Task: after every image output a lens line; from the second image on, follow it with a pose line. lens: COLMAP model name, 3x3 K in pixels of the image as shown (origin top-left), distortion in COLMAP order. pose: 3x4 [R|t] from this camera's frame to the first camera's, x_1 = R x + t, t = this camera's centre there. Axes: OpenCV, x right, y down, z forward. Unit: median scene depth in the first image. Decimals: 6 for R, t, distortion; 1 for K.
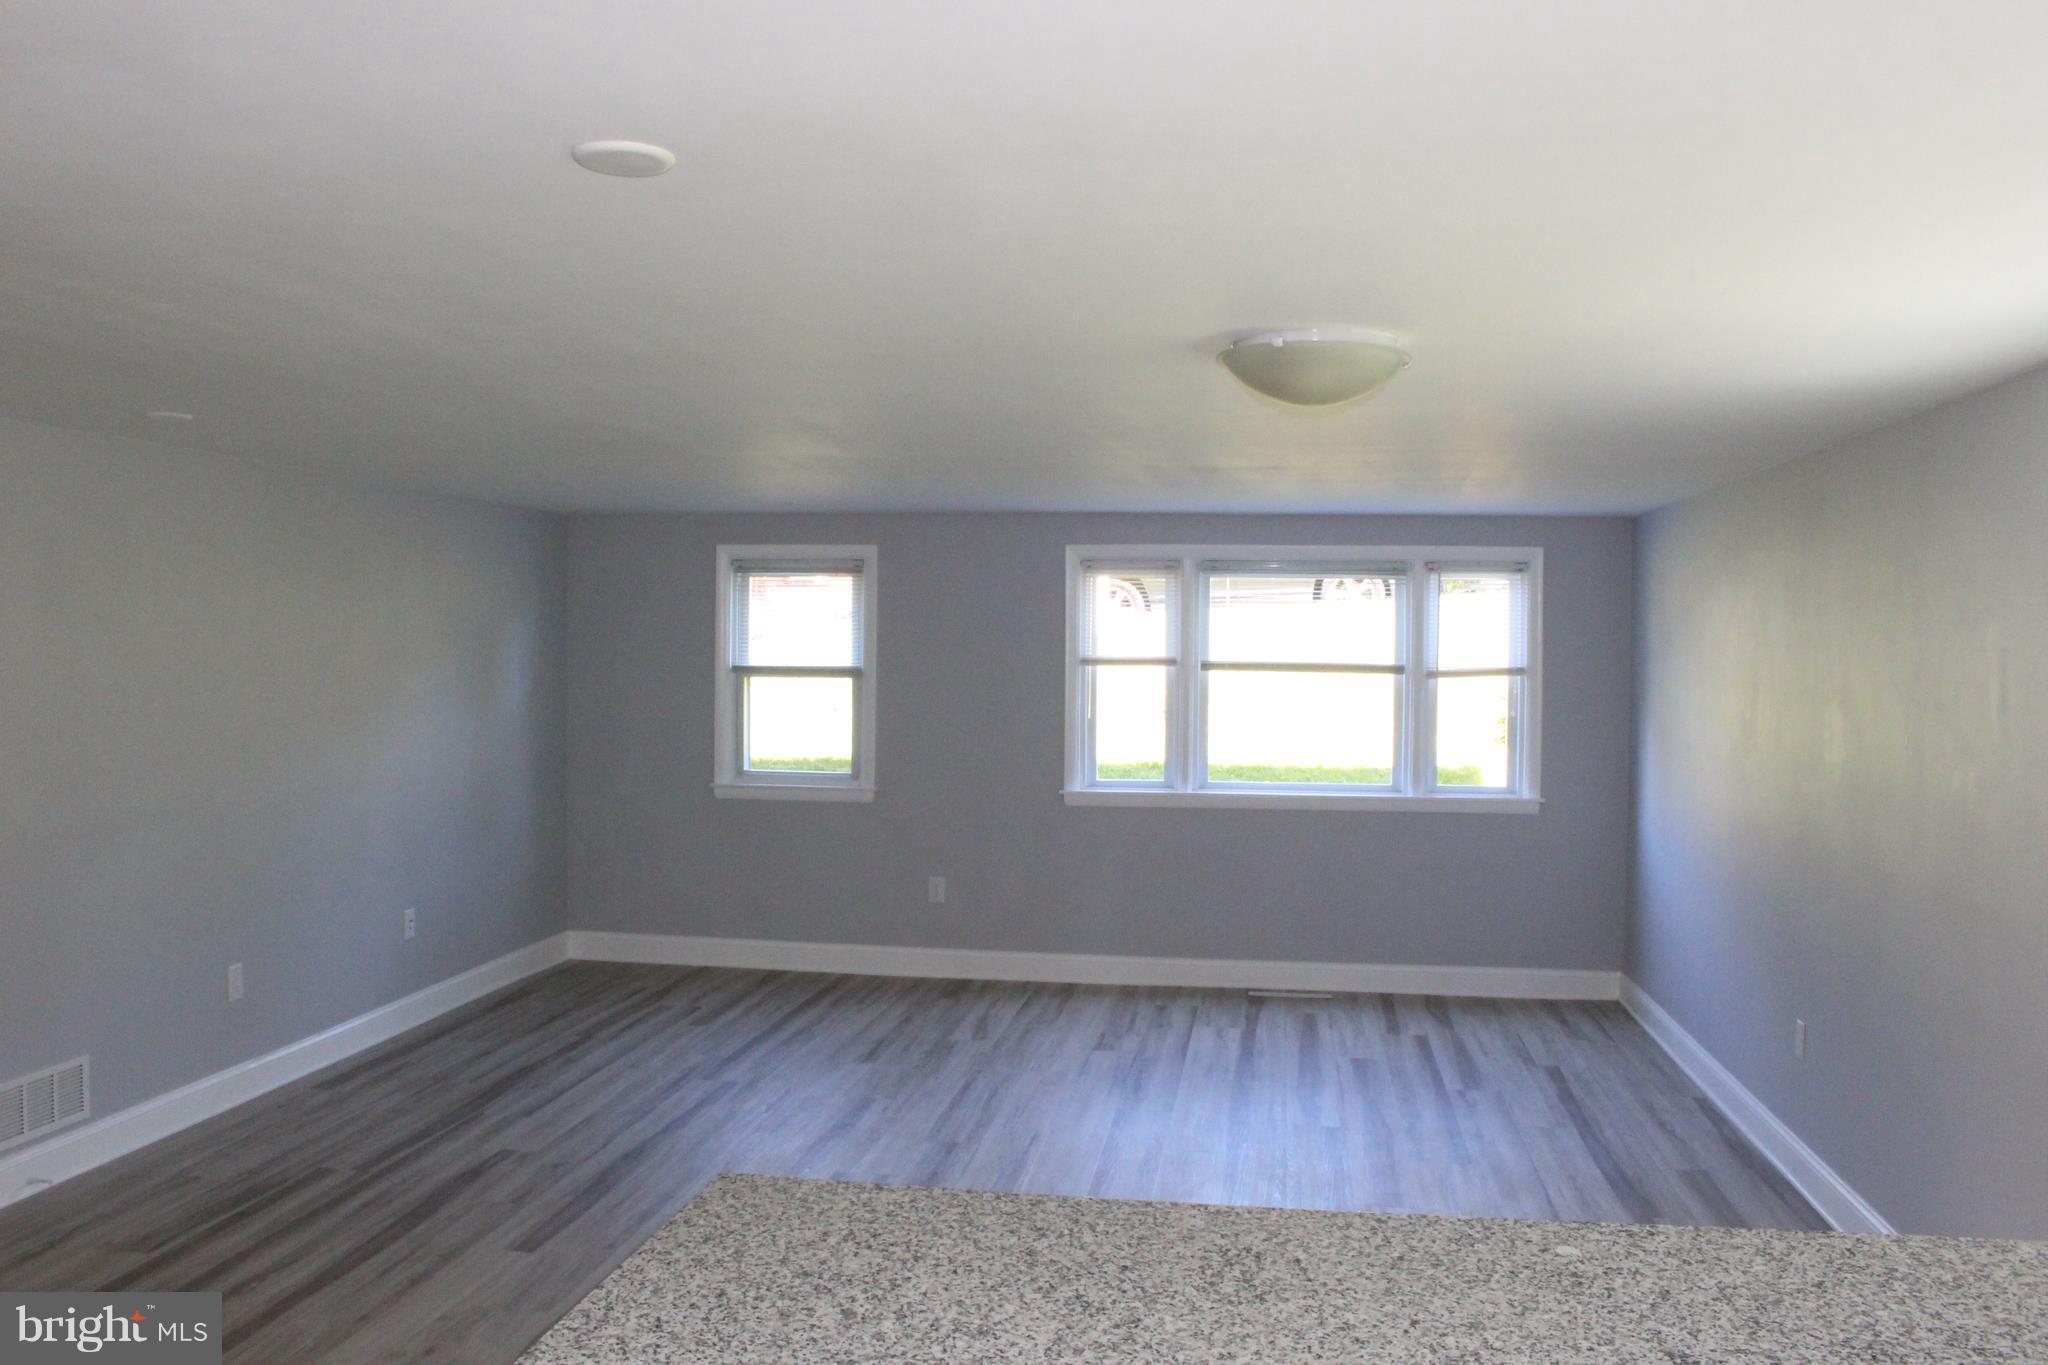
lens RADIAL K [[1722.7, 0, 1021.0], [0, 1722.7, 673.4], [0, 0, 1]] dist [-0.158799, 0.123285]
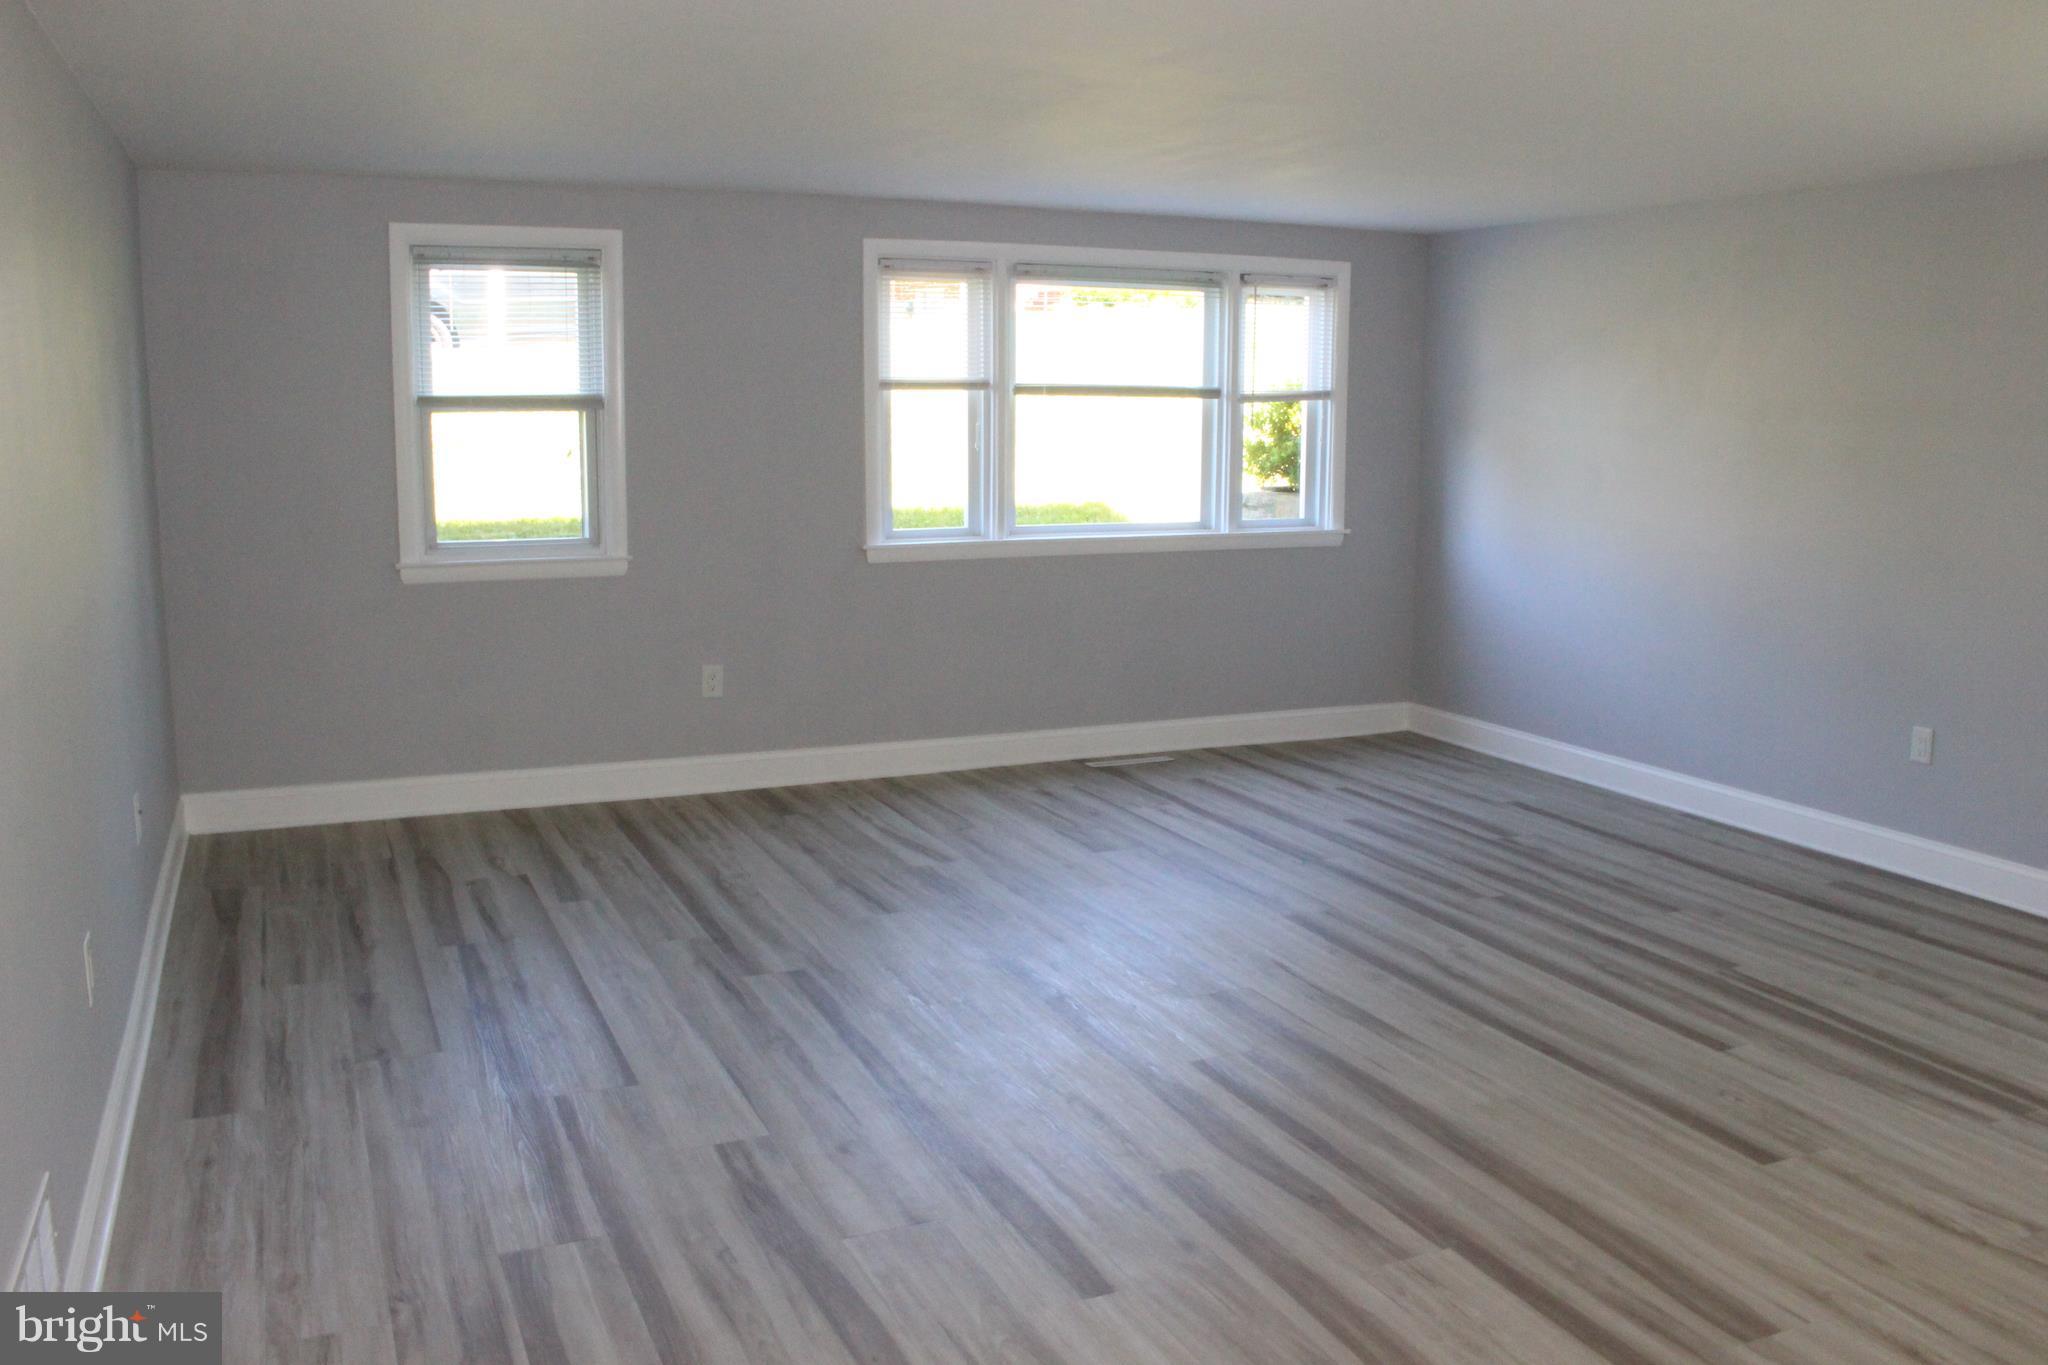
lens RADIAL K [[1722.7, 0, 1038.3], [0, 1722.7, 672.9], [0, 0, 1]] dist [-0.158799, 0.123285]
pose [[0.837067, -0.090307, 0.539596, -0.355583], [0.012433, 0.989168, 0.146261, 0.010491], [-0.546959, -0.115722, 0.829122, 0.281834]]
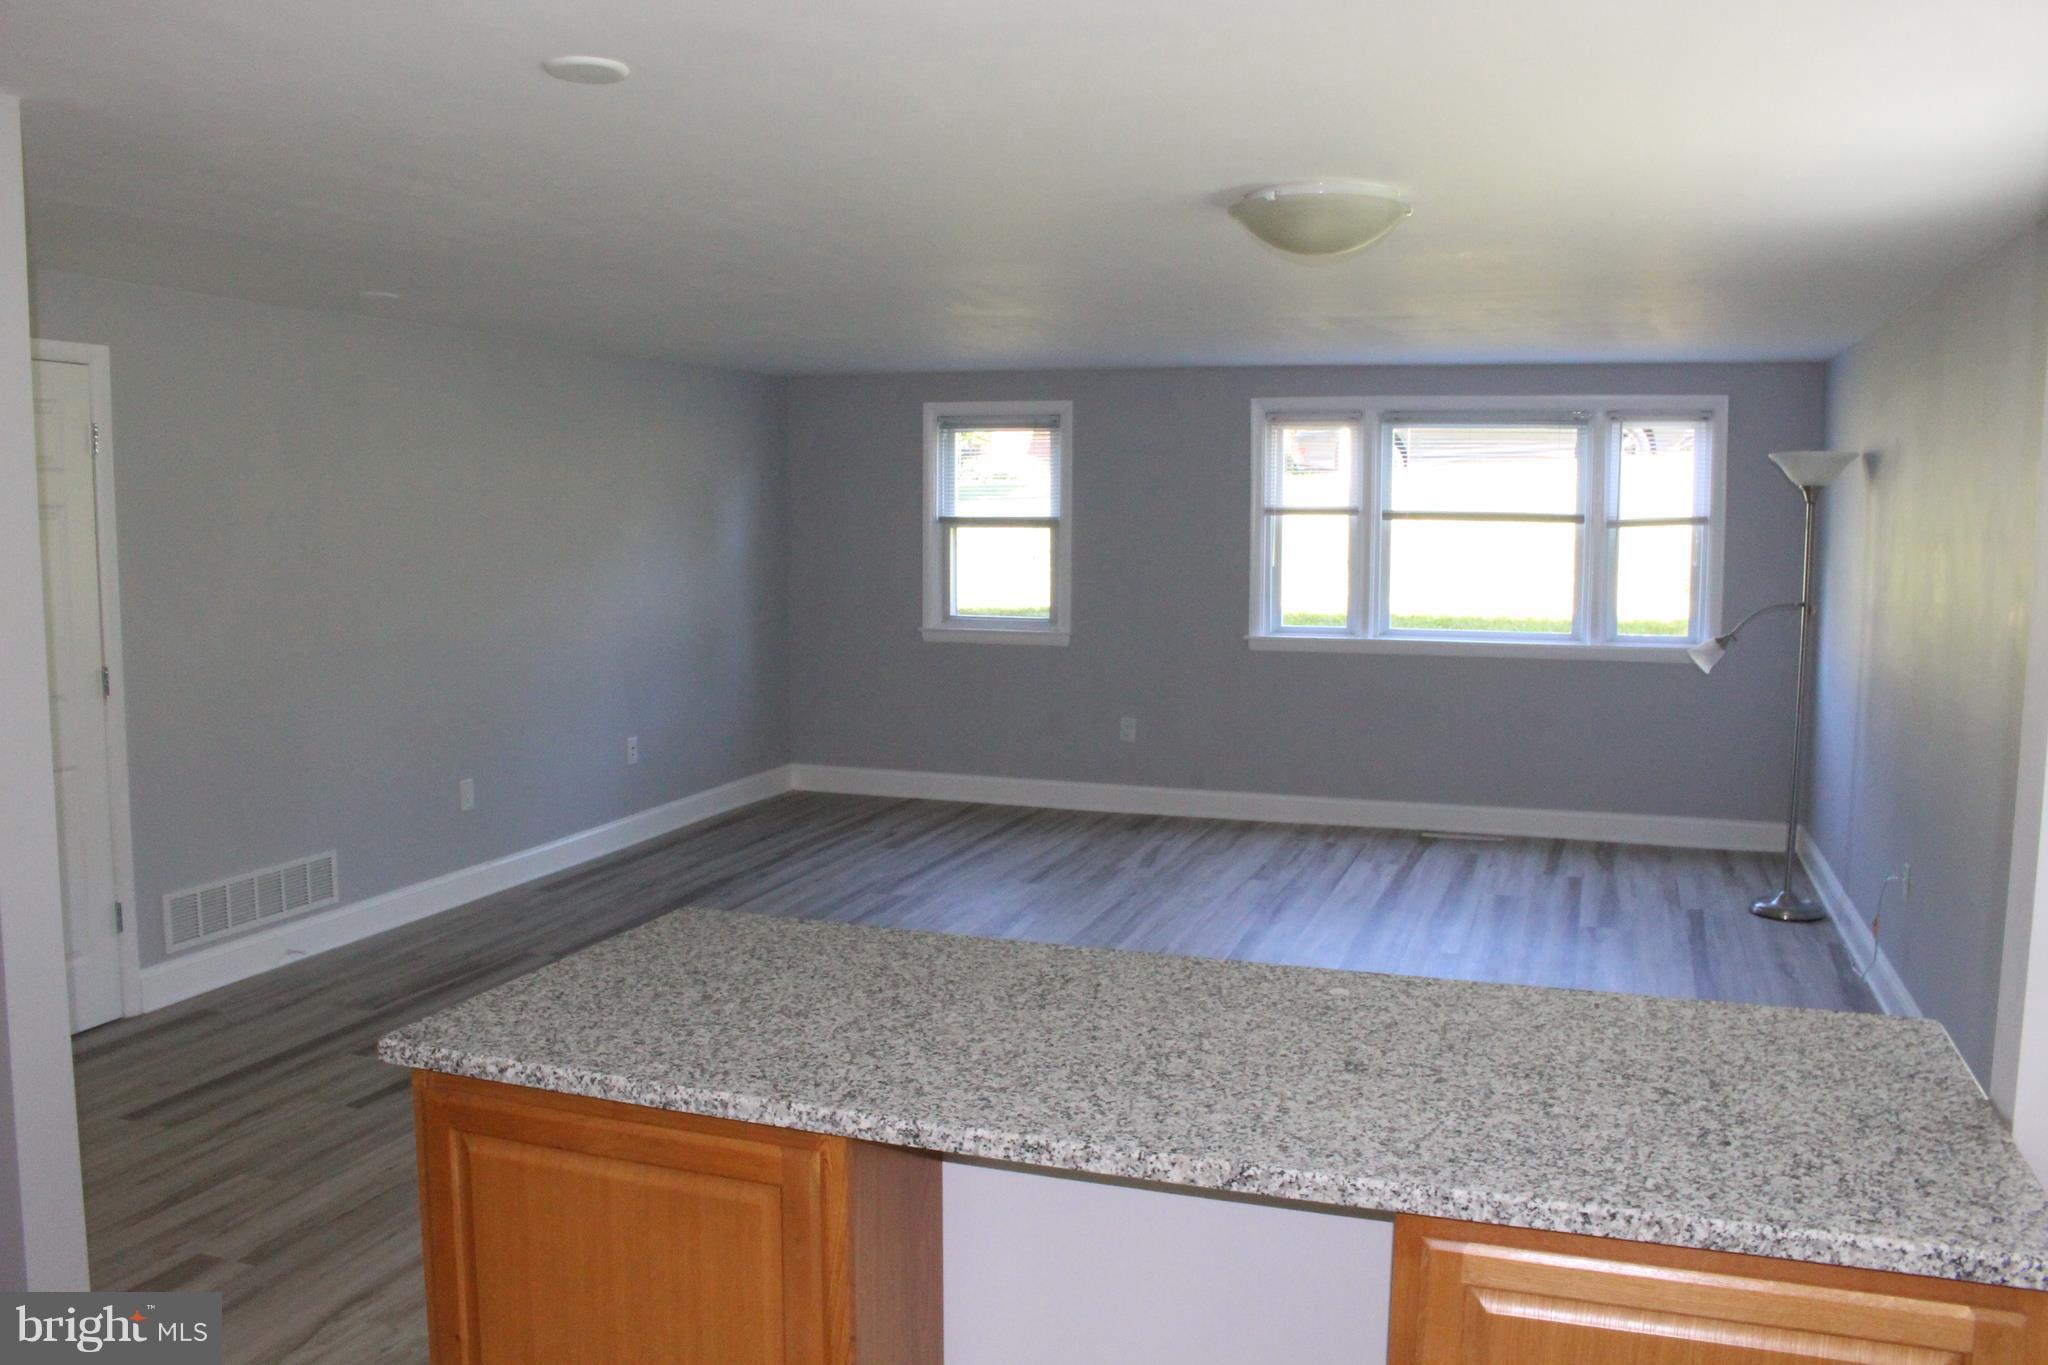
lens RADIAL K [[1722.7, 0, 1020.7], [0, 1722.7, 667.2], [0, 0, 1]] dist [-0.158799, 0.123285]
pose [[0.982933, 0.010655, -0.183653, 0.081581], [0.003245, 0.997162, 0.075222, 0.008777], [0.183933, -0.074534, 0.980109, -0.042510]]
